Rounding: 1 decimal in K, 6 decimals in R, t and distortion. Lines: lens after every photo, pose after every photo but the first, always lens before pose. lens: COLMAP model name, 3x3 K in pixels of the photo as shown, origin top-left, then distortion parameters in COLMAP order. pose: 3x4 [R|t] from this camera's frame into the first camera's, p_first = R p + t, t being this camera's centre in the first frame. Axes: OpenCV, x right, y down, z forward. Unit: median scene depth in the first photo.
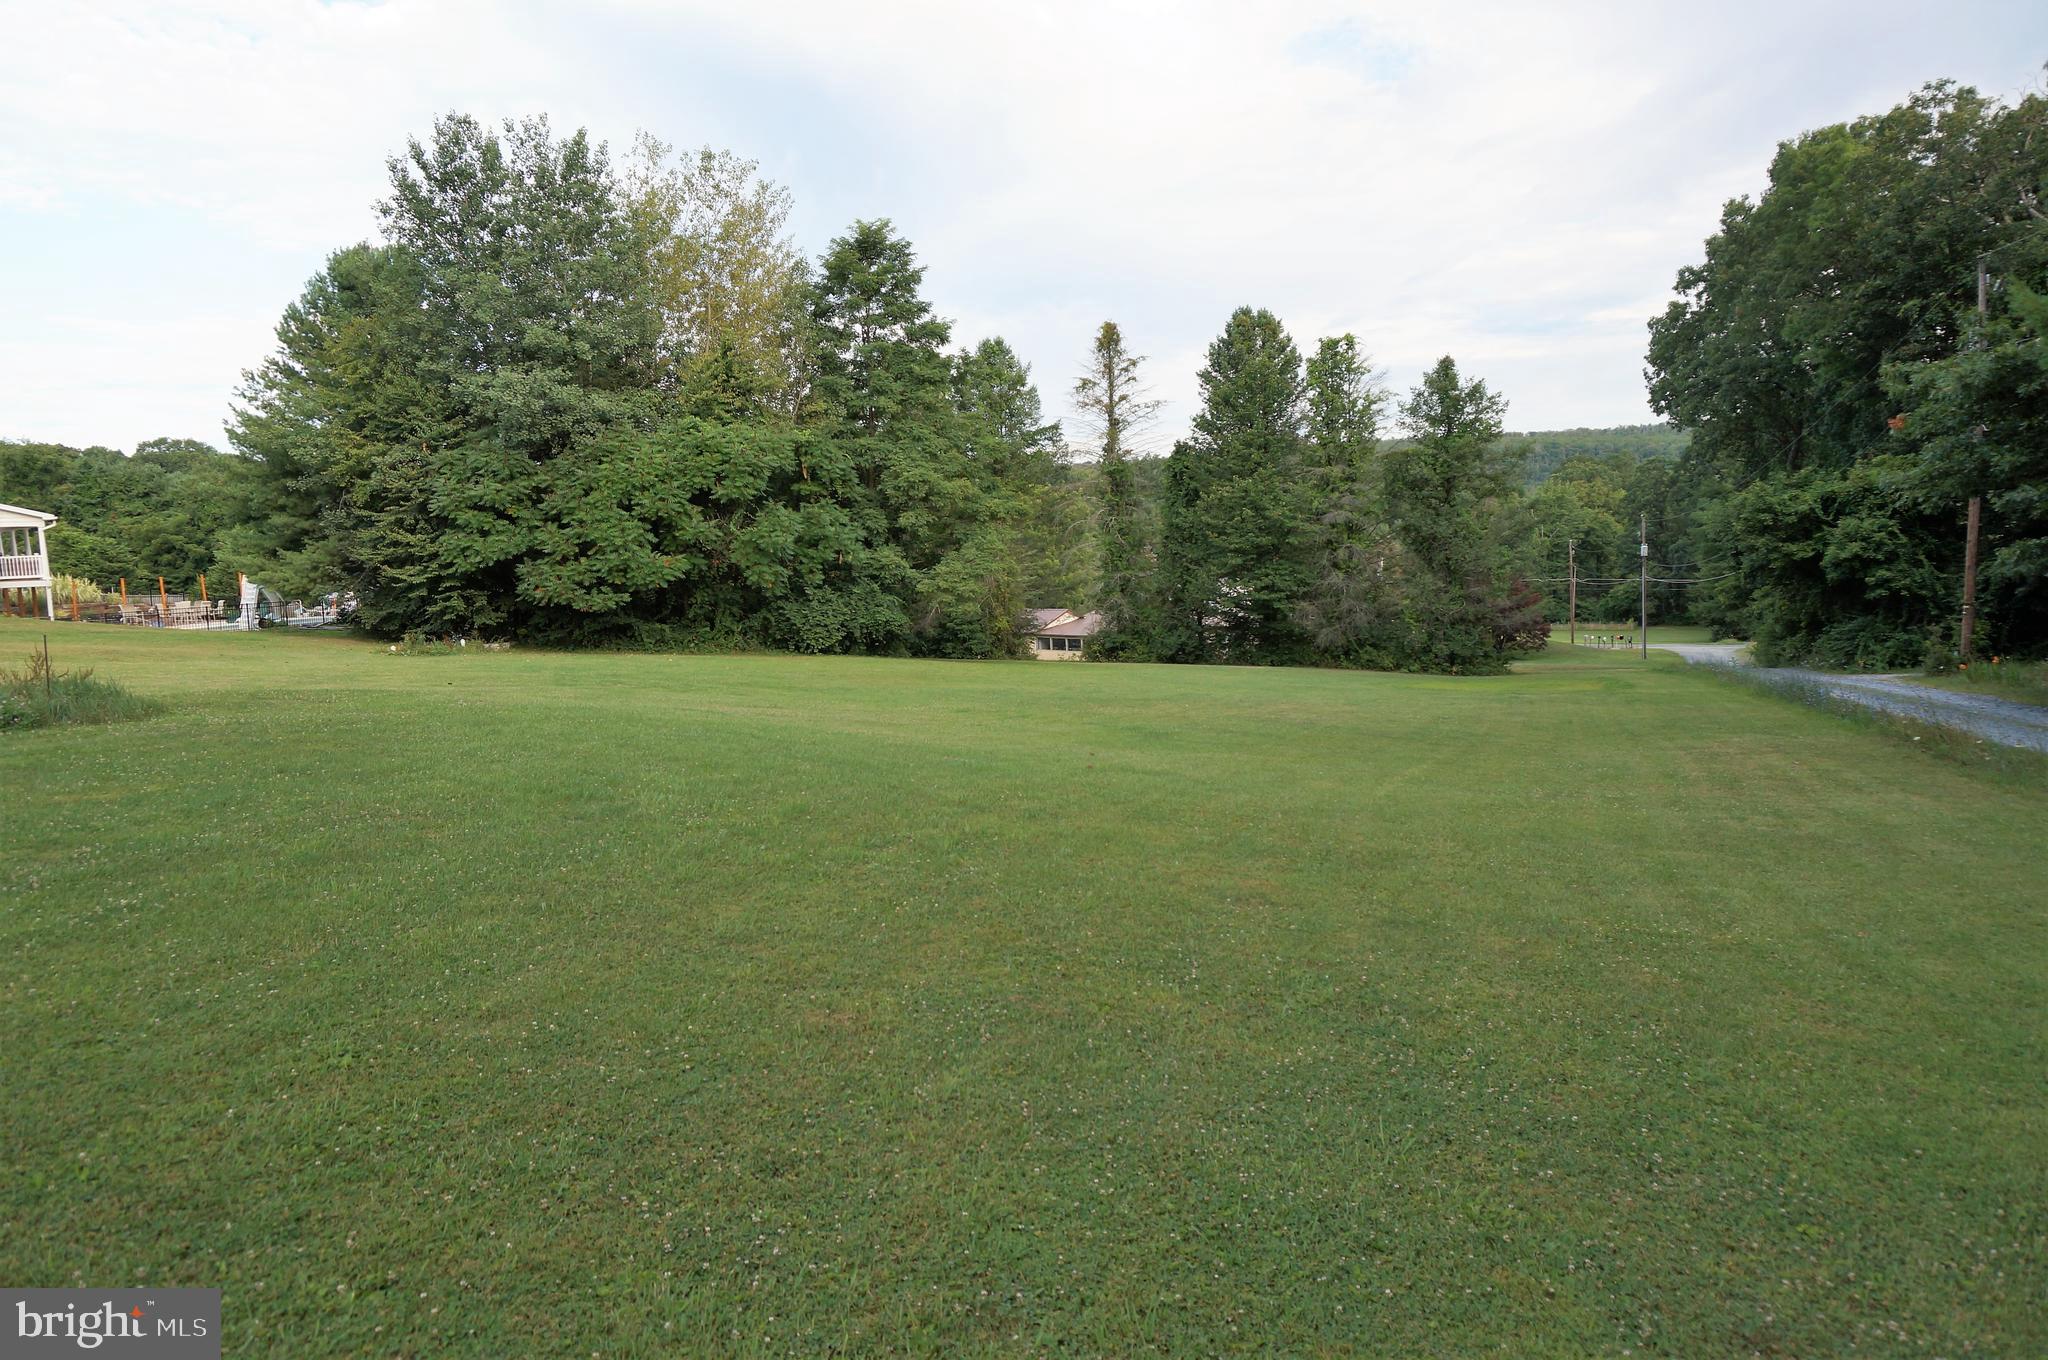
lens RADIAL K [[1379.7, 0, 1020.3], [0, 1379.7, 679.0], [0, 0, 1]] dist [-0.032630, 0.029141]
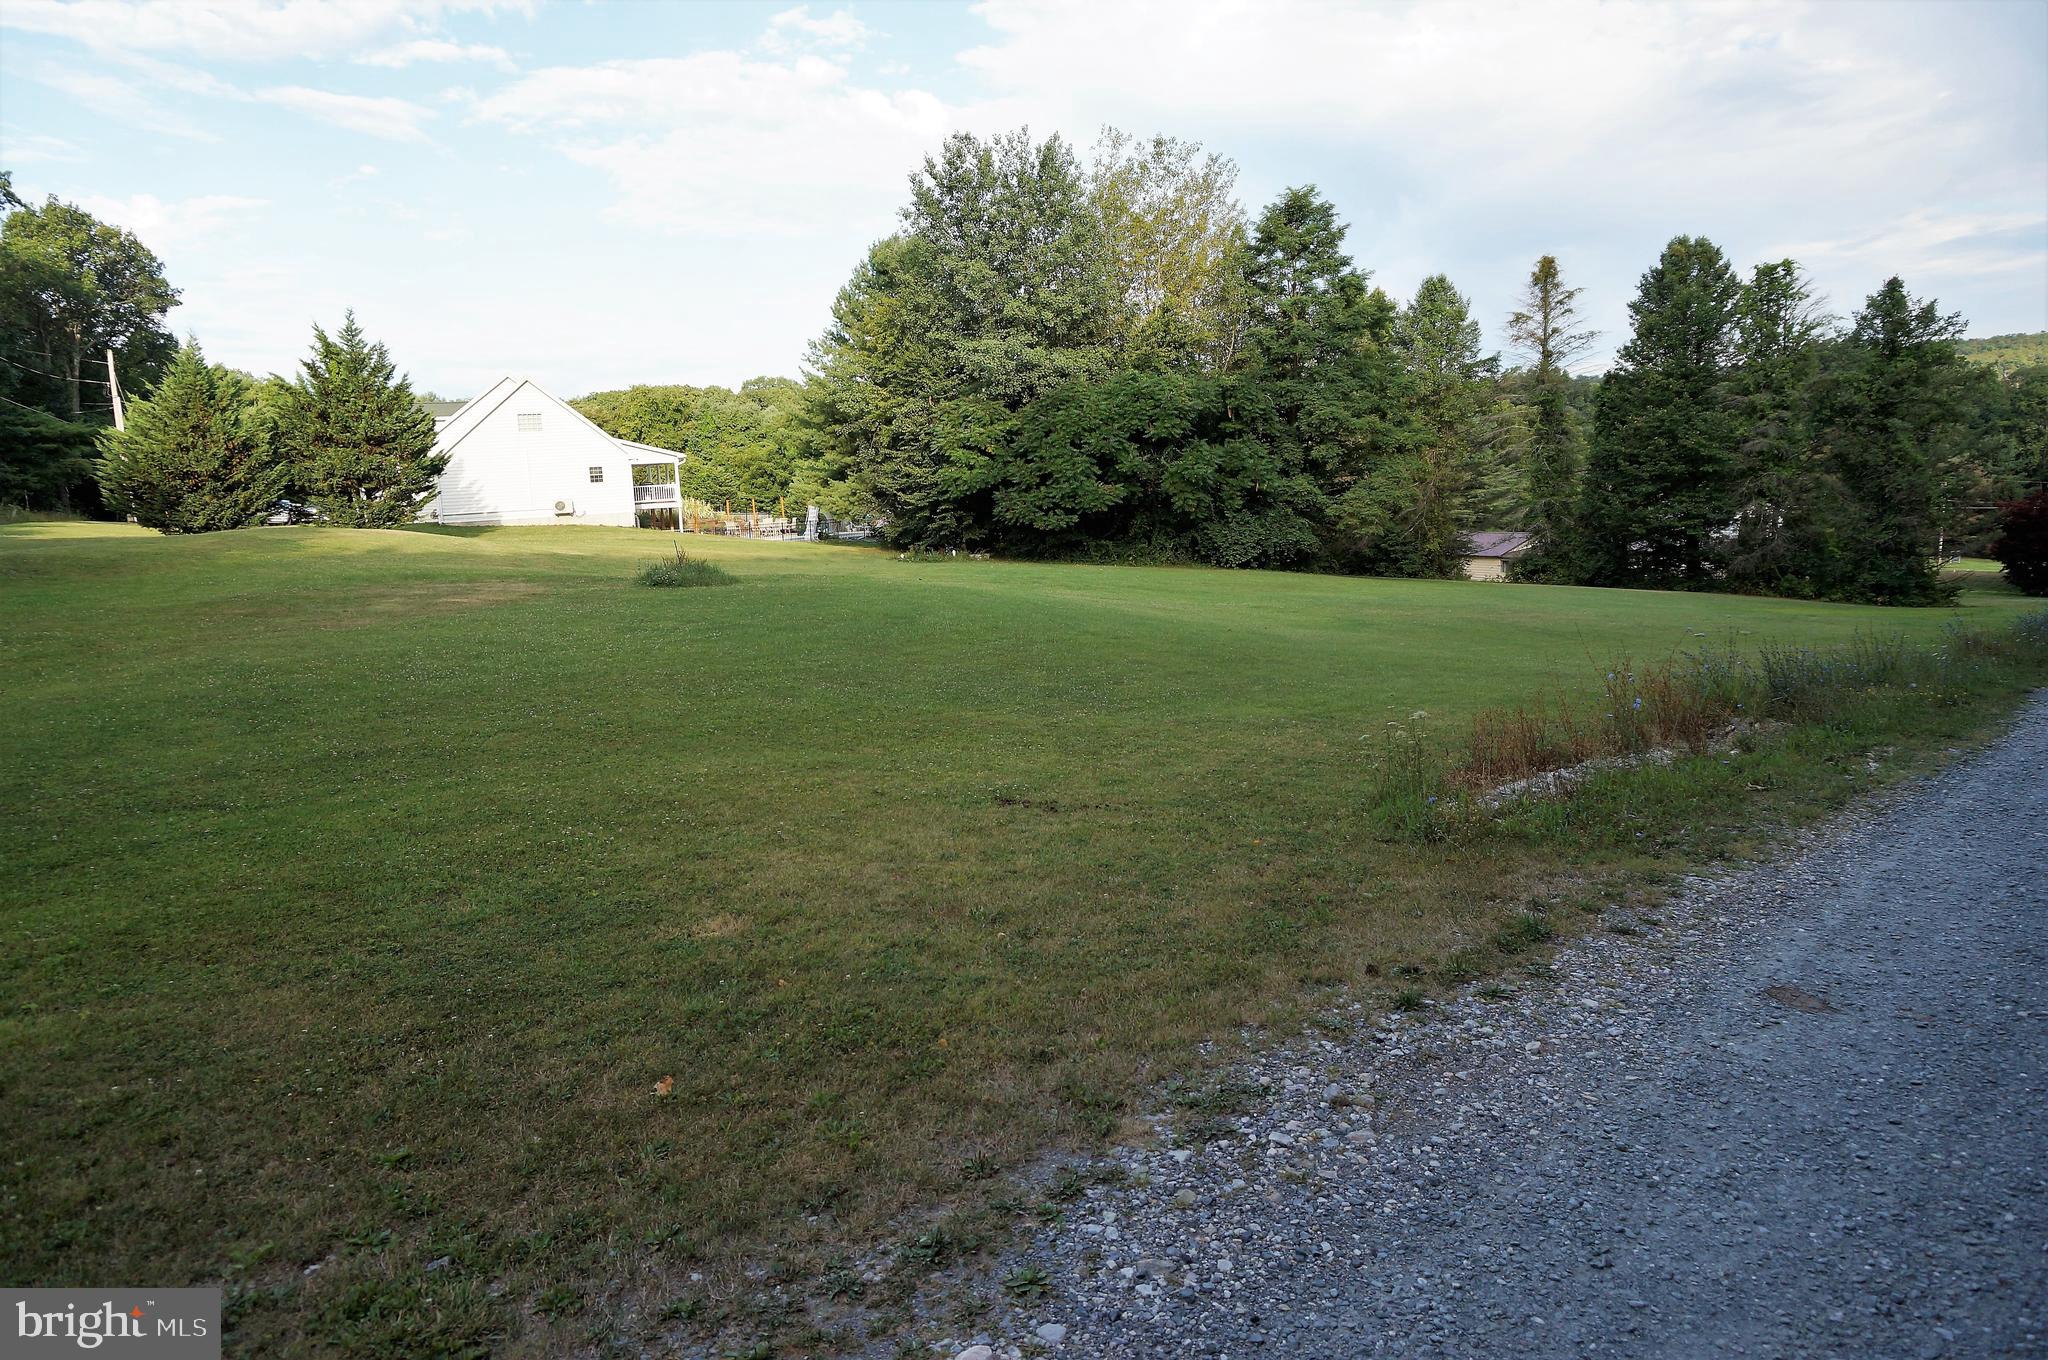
lens RADIAL K [[1379.2, 0, 1019.5], [0, 1379.2, 688.2], [0, 0, 1]] dist [-0.043883, 0.039579]
pose [[0.930684, 0.052311, -0.362065, 0.109473], [-0.028826, 0.997133, 0.069968, 0.006907], [0.364687, -0.054682, 0.929523, -0.160542]]
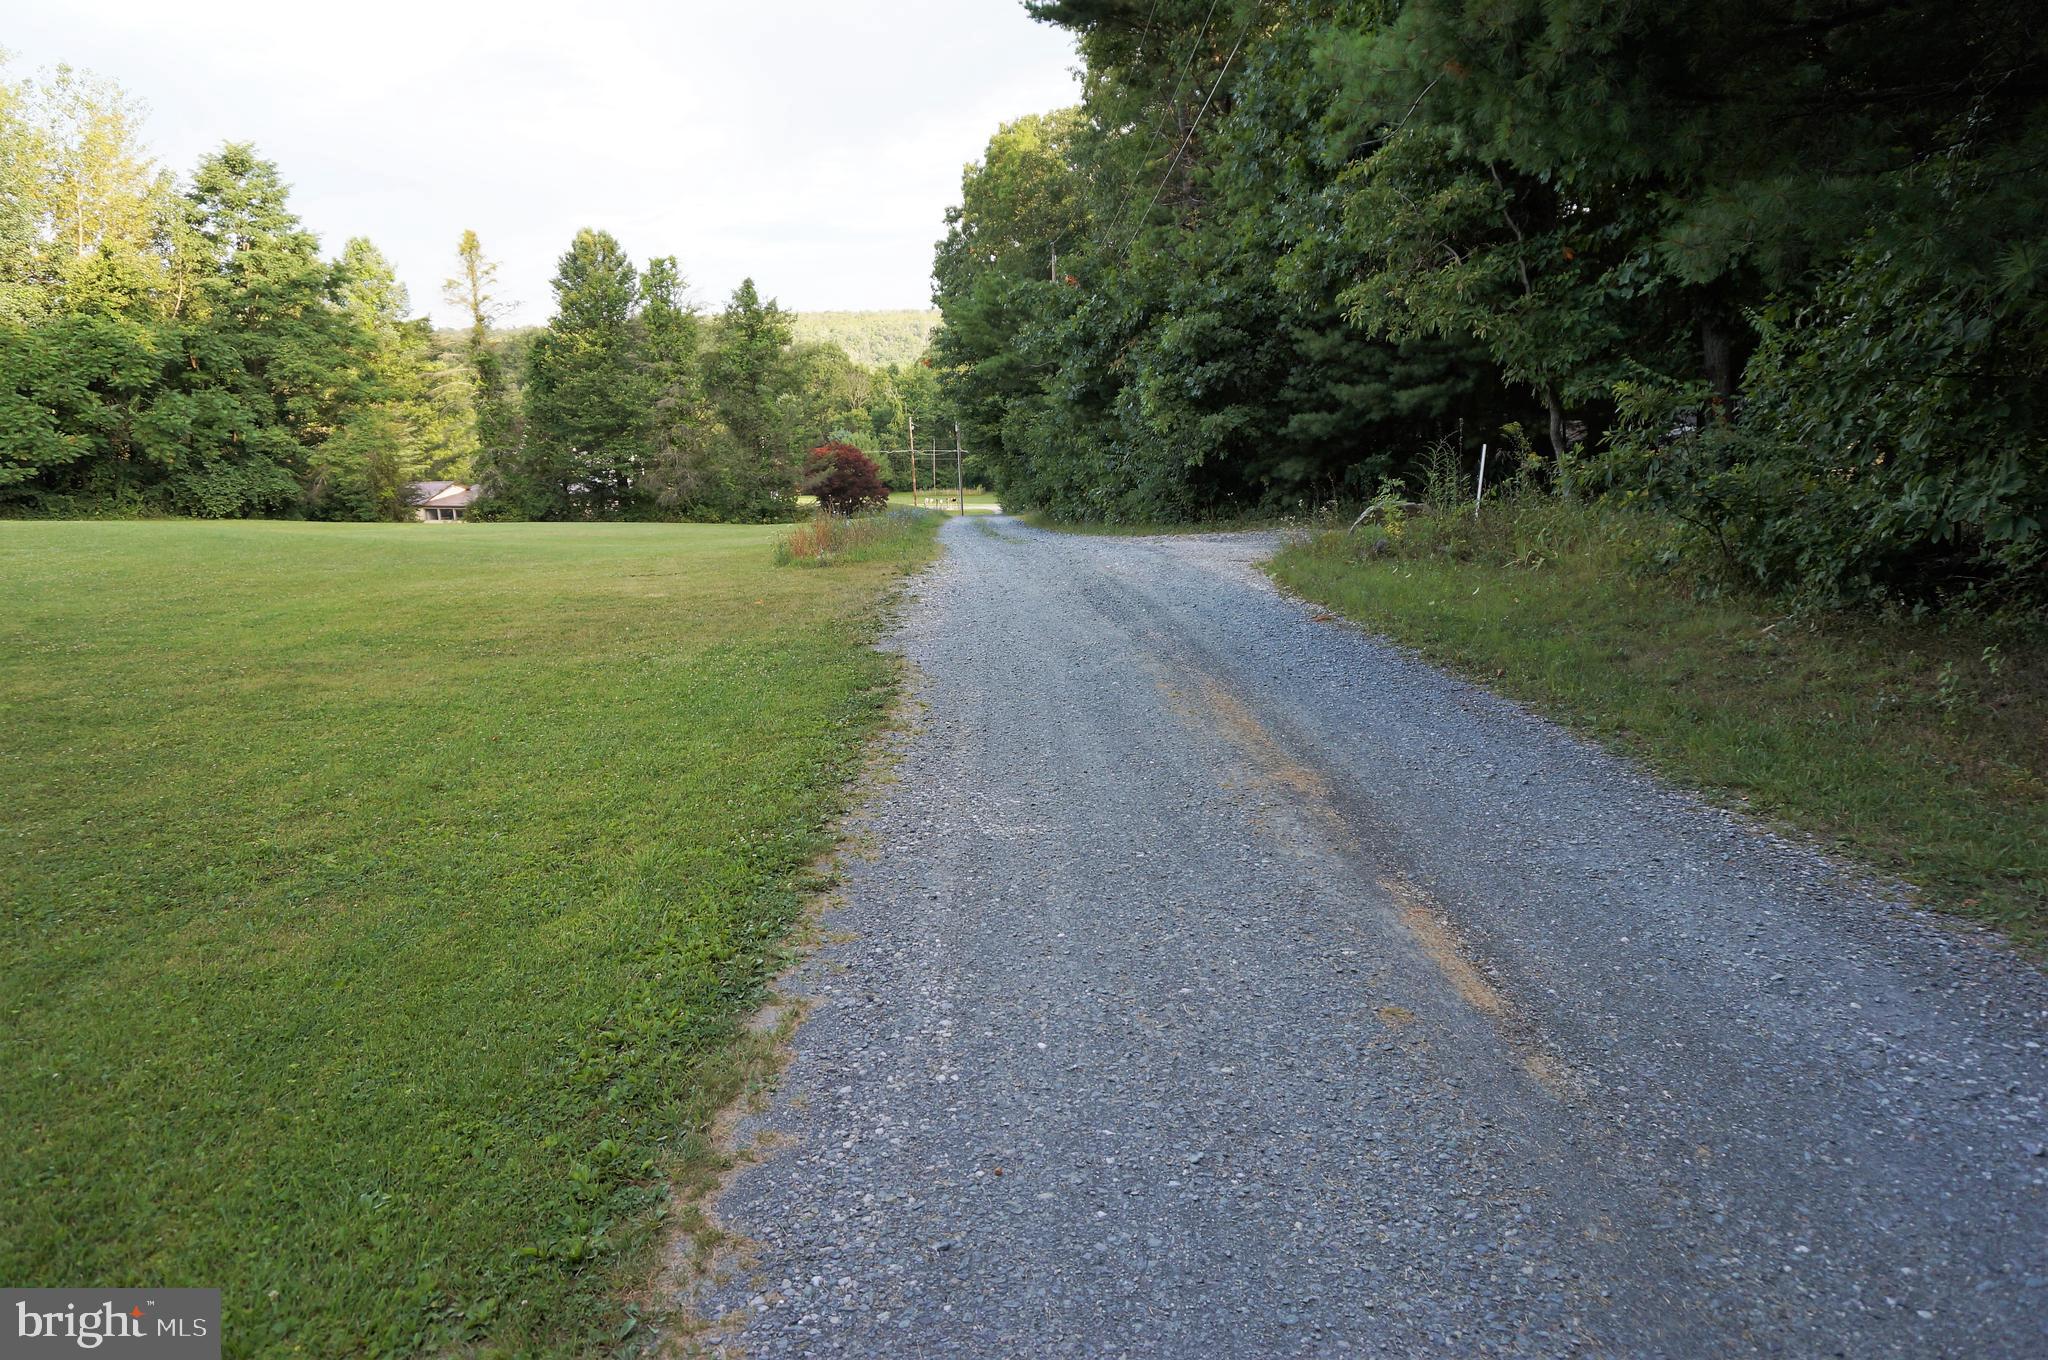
lens RADIAL K [[1379.7, 0, 1020.3], [0, 1379.7, 679.0], [0, 0, 1]] dist [-0.032630, 0.029141]
pose [[0.914858, -0.069028, 0.397831, 0.004857], [0.032317, 0.994636, 0.098263, 0.024814], [-0.402479, -0.077040, 0.912181, -0.350807]]
